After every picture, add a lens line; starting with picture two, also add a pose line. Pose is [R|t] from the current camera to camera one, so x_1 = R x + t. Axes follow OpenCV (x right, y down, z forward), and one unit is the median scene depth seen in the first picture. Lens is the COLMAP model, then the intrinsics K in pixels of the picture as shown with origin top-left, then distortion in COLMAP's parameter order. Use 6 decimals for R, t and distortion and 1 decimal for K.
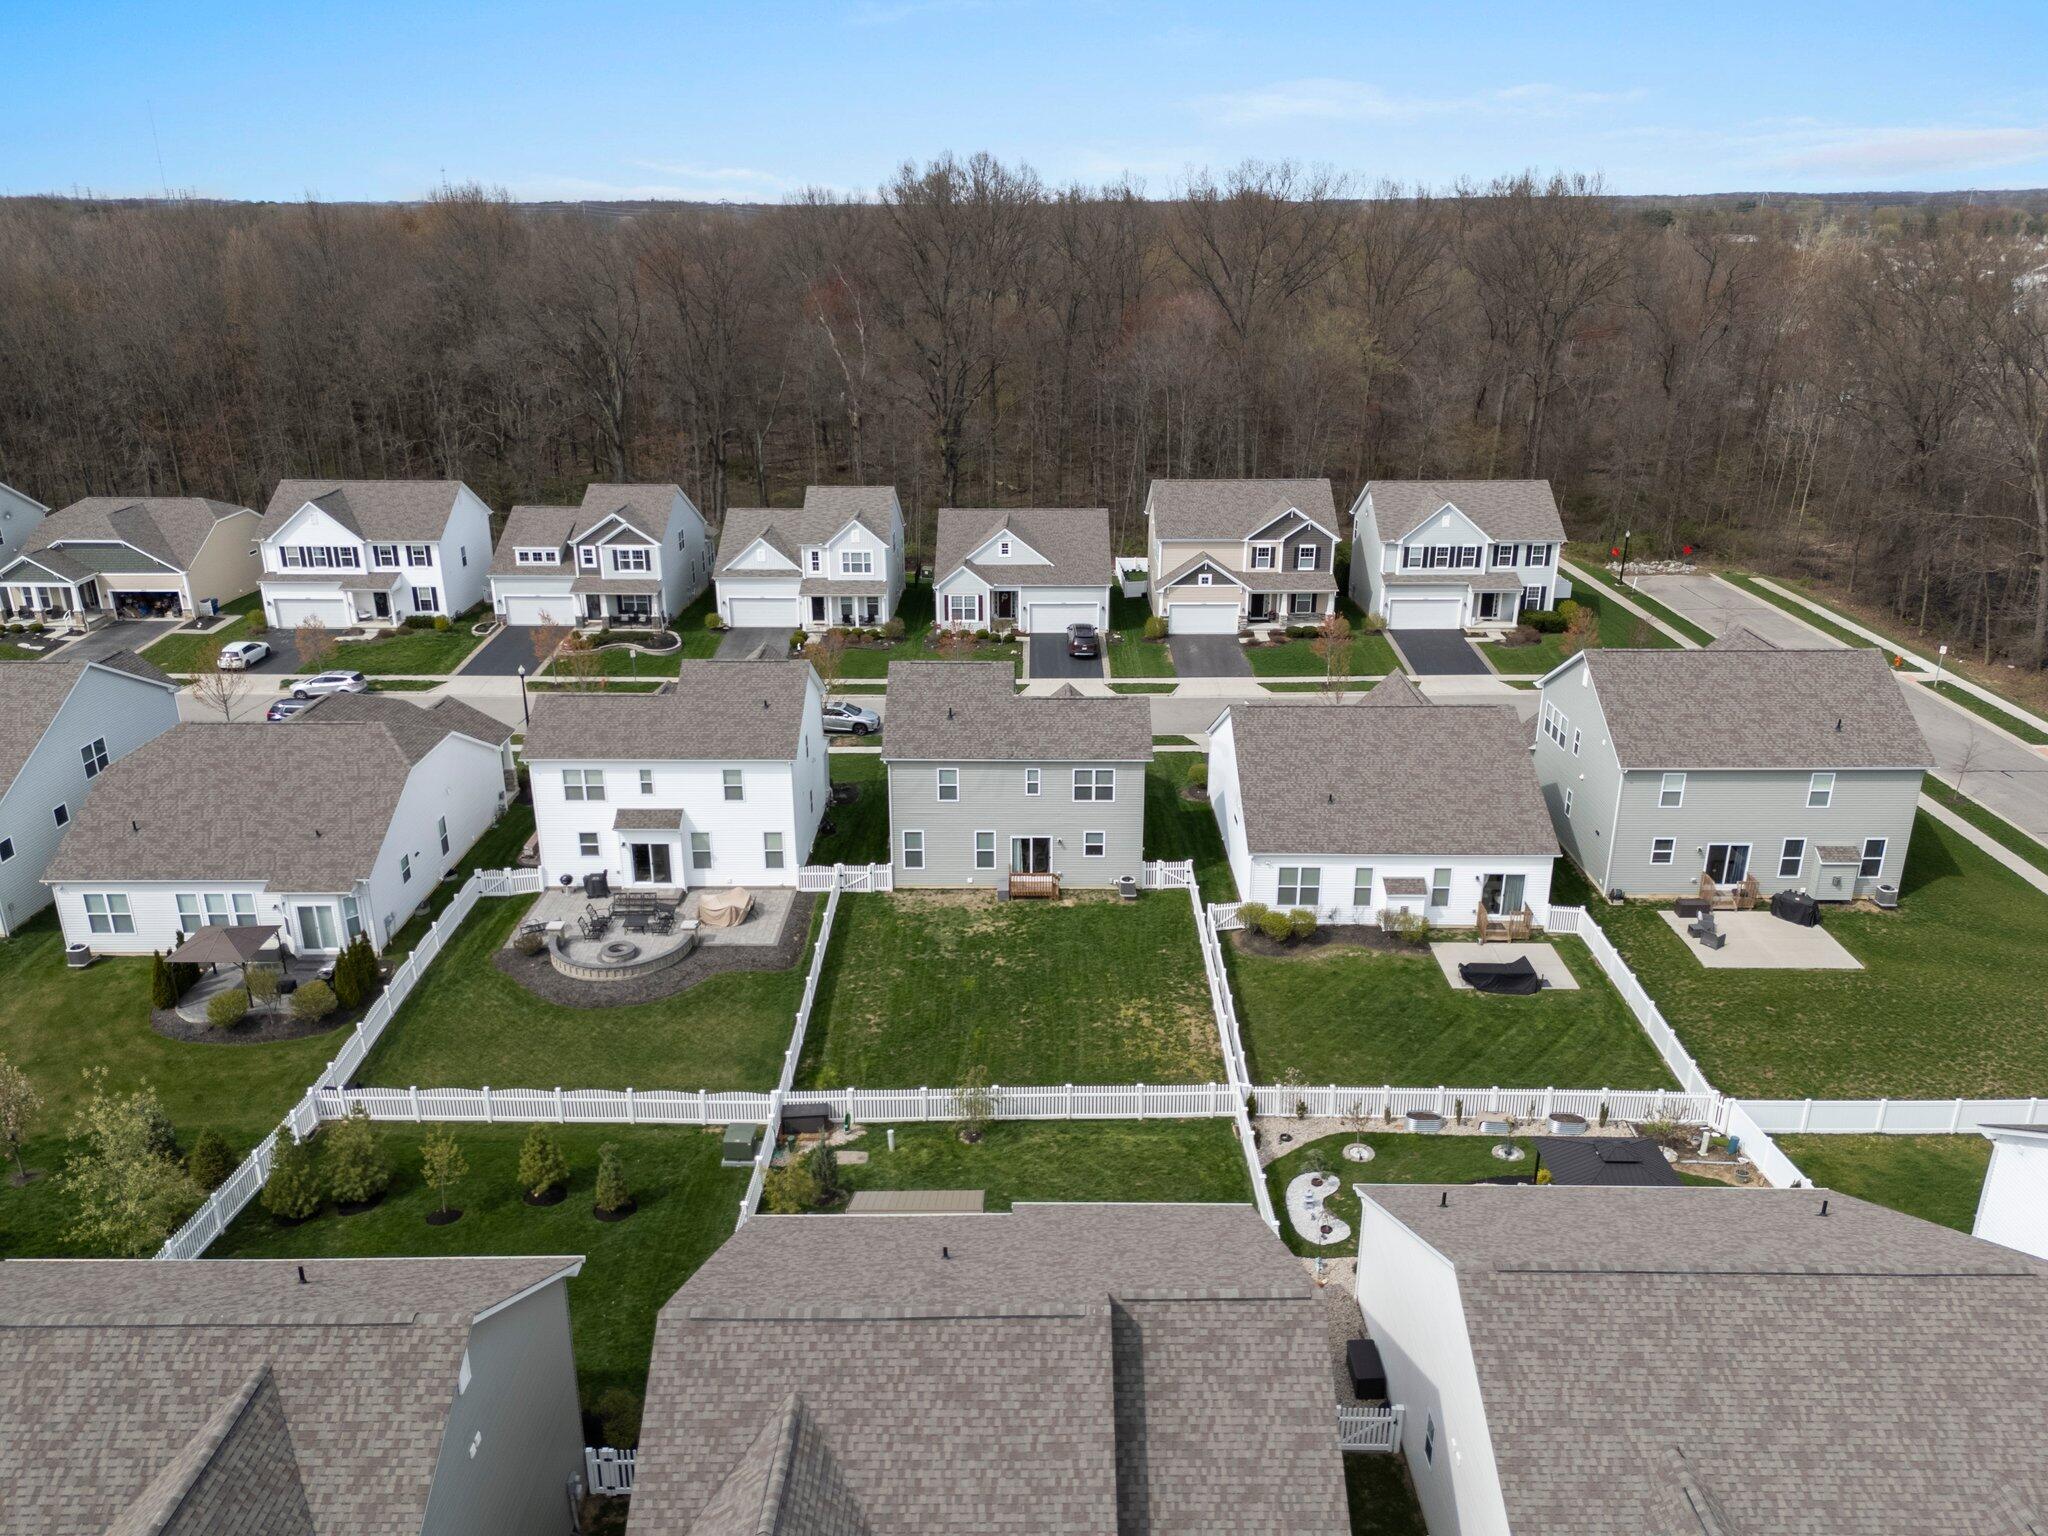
lens RADIAL K [[1493.2, 0, 1024.0], [0, 1493.2, 768.0], [0, 0, 1]] dist [0.043501, -0.040543]
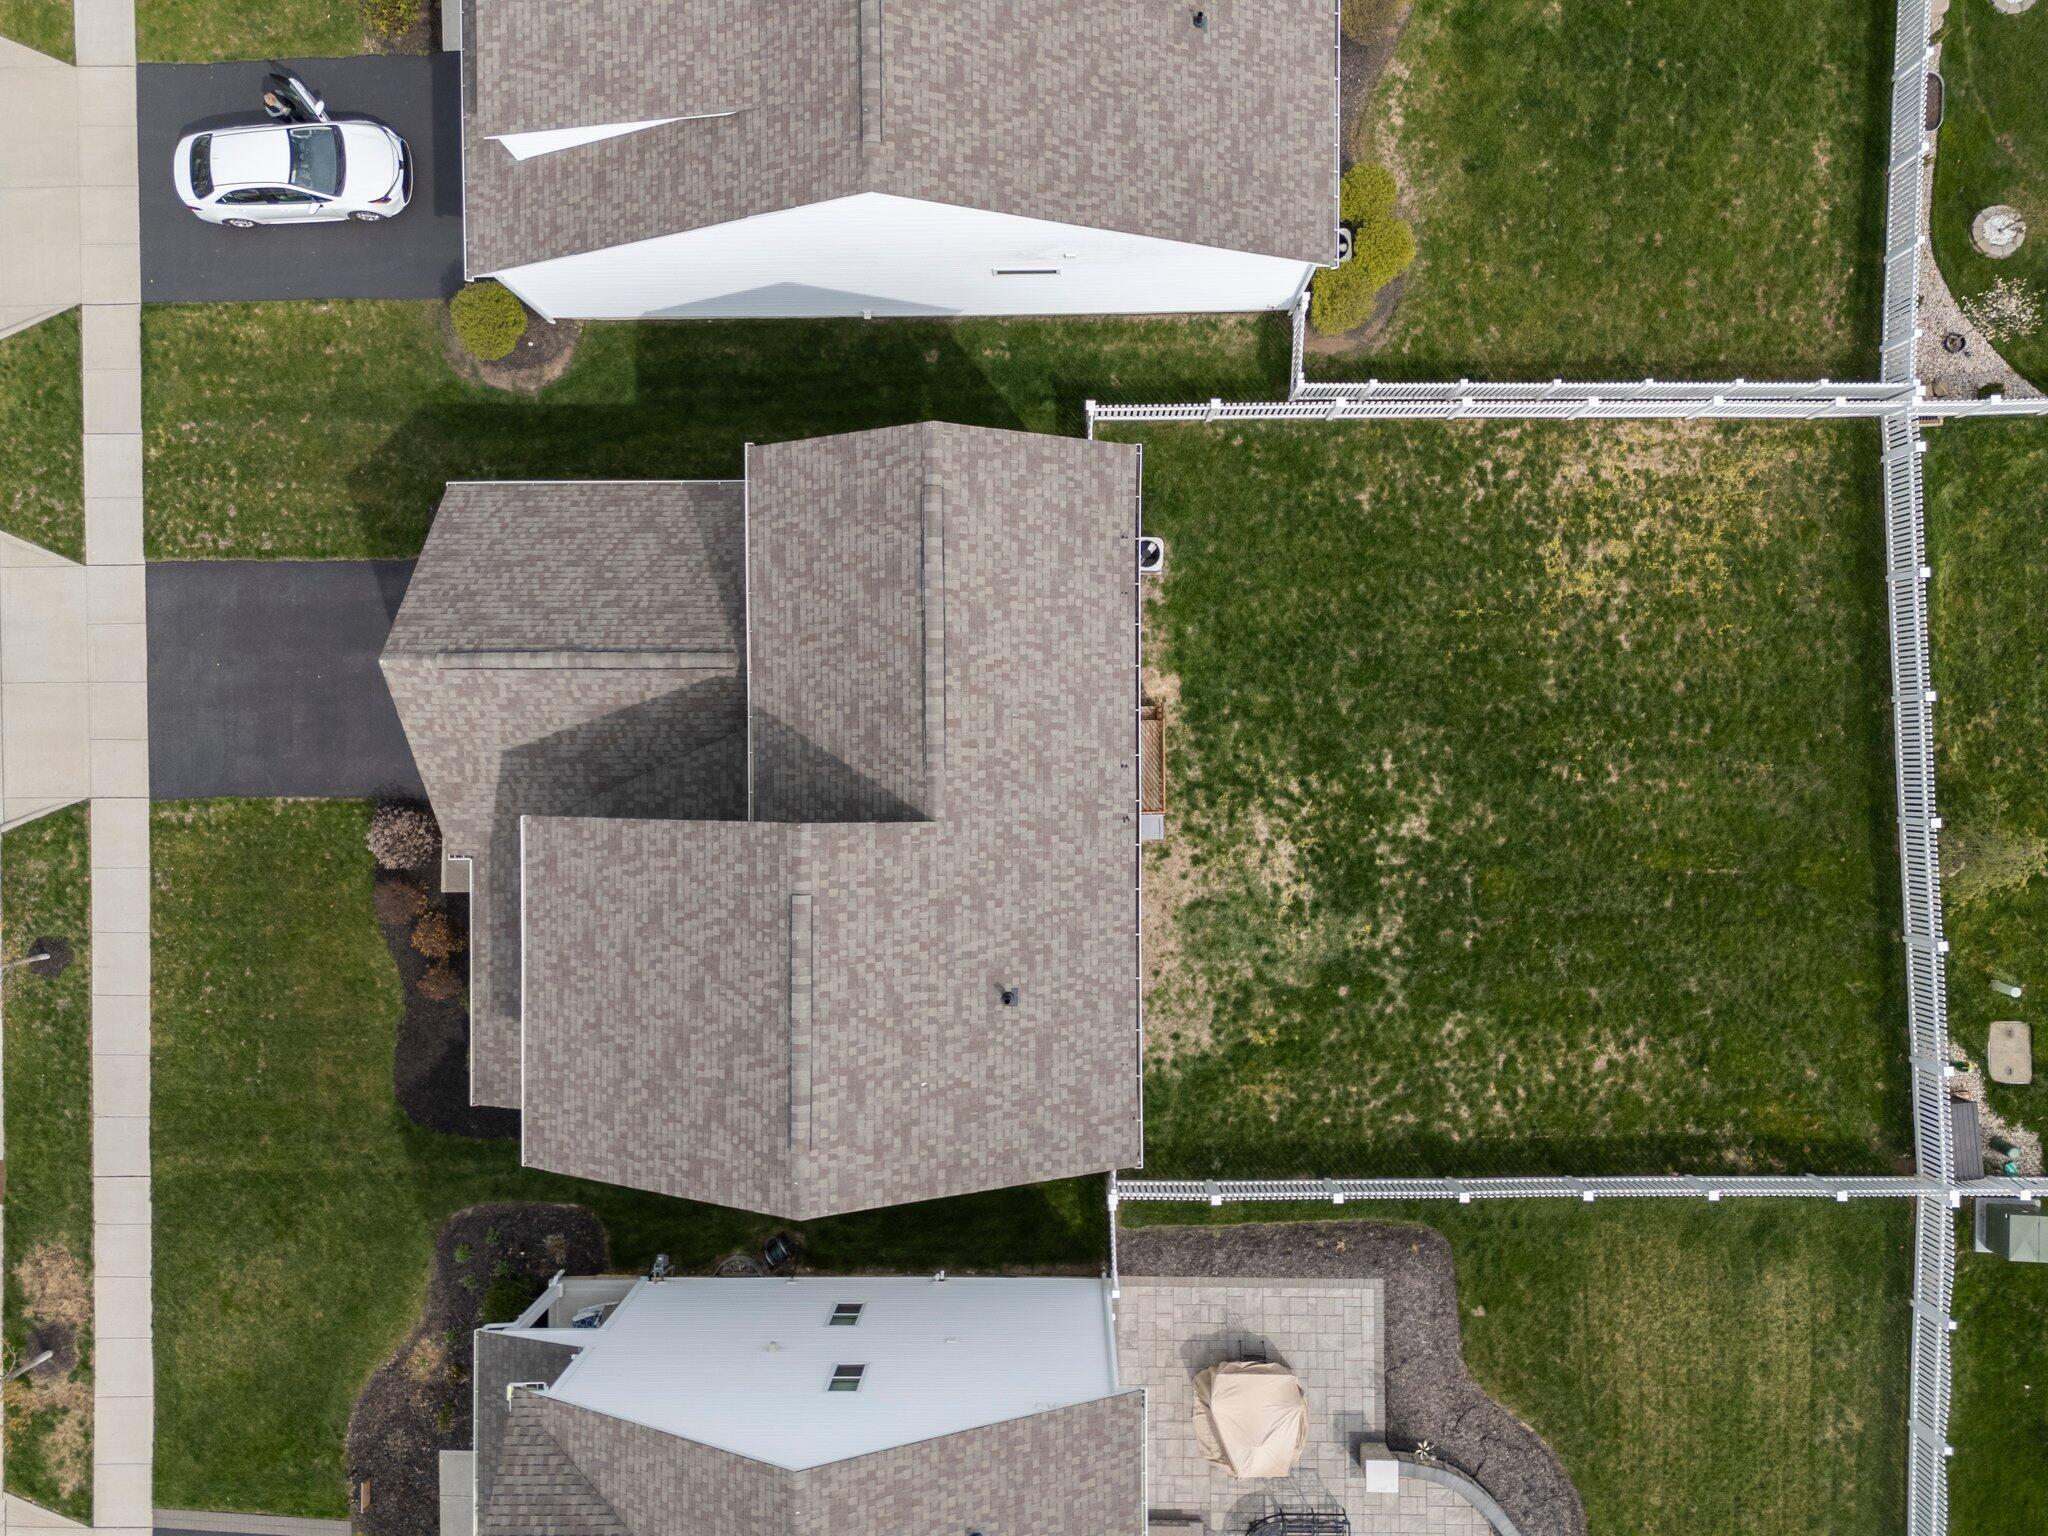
lens RADIAL K [[1493.2, 0, 1024.0], [0, 1493.2, 768.0], [0, 0, 1]] dist [0.043501, -0.040543]
pose [[-0.010018, -0.999945, -0.003252, 0.005910], [0.378377, -0.006801, 0.925627, -0.358596], [-0.925597, 0.008043, 0.378424, 0.860955]]
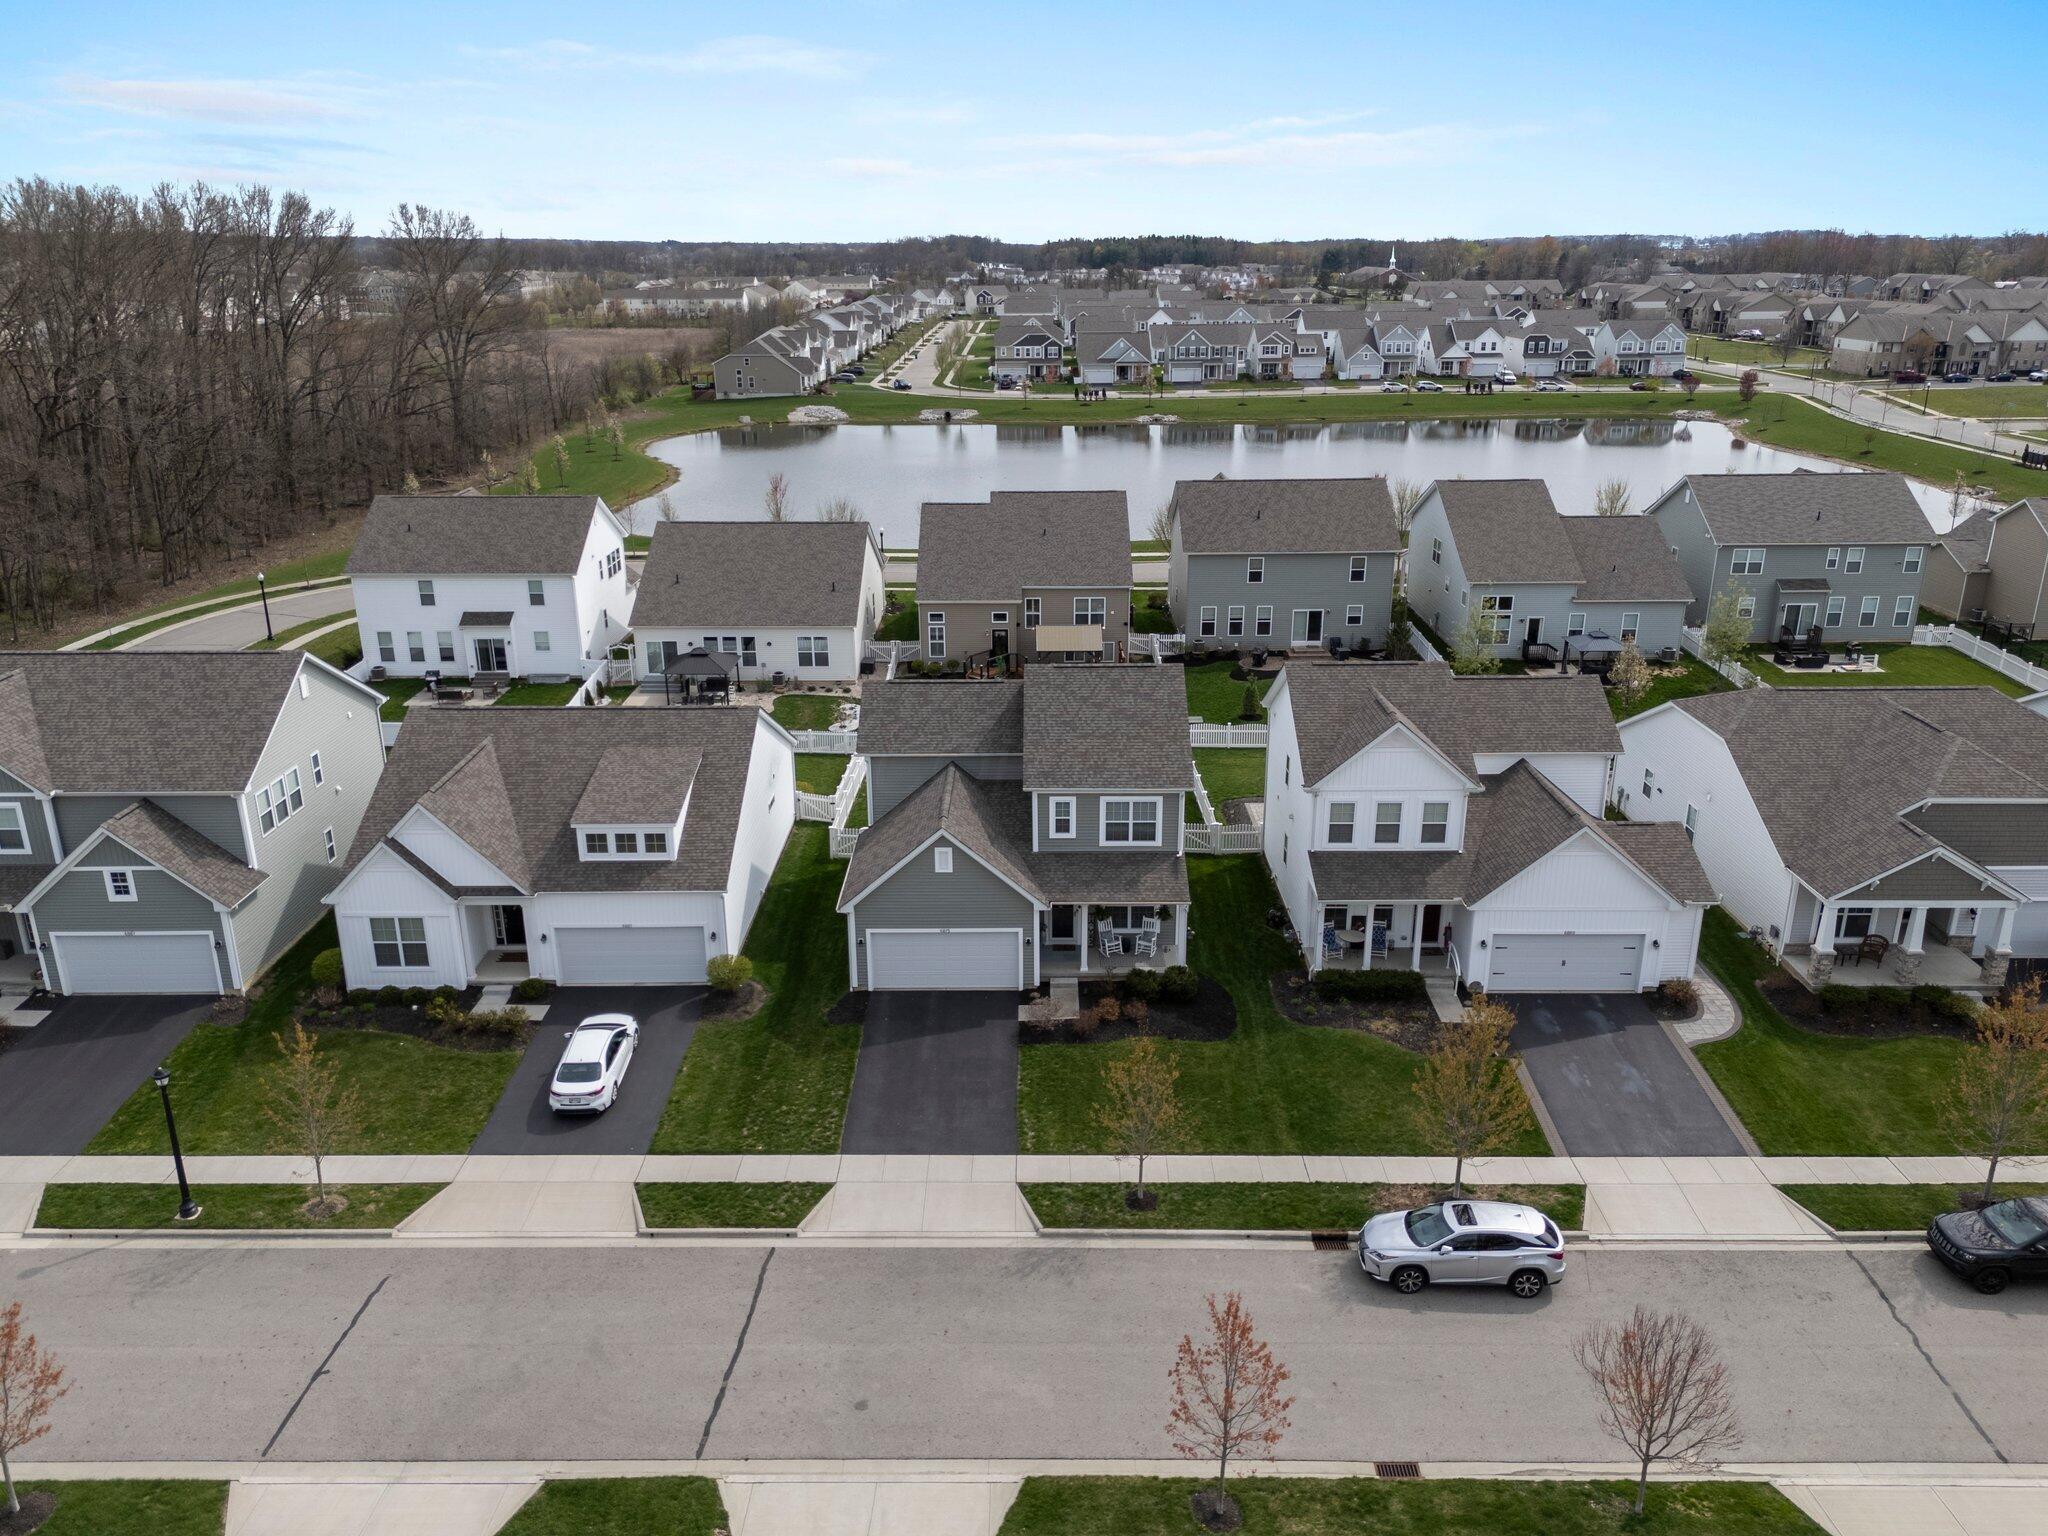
lens RADIAL K [[1493.2, 0, 1024.0], [0, 1493.2, 768.0], [0, 0, 1]] dist [0.043501, -0.040543]
pose [[-0.999957, 0.009151, 0.001788, -0.007730], [0.008147, 0.764322, 0.644783, -0.548548], [0.004534, 0.644769, -0.764364, 1.658122]]
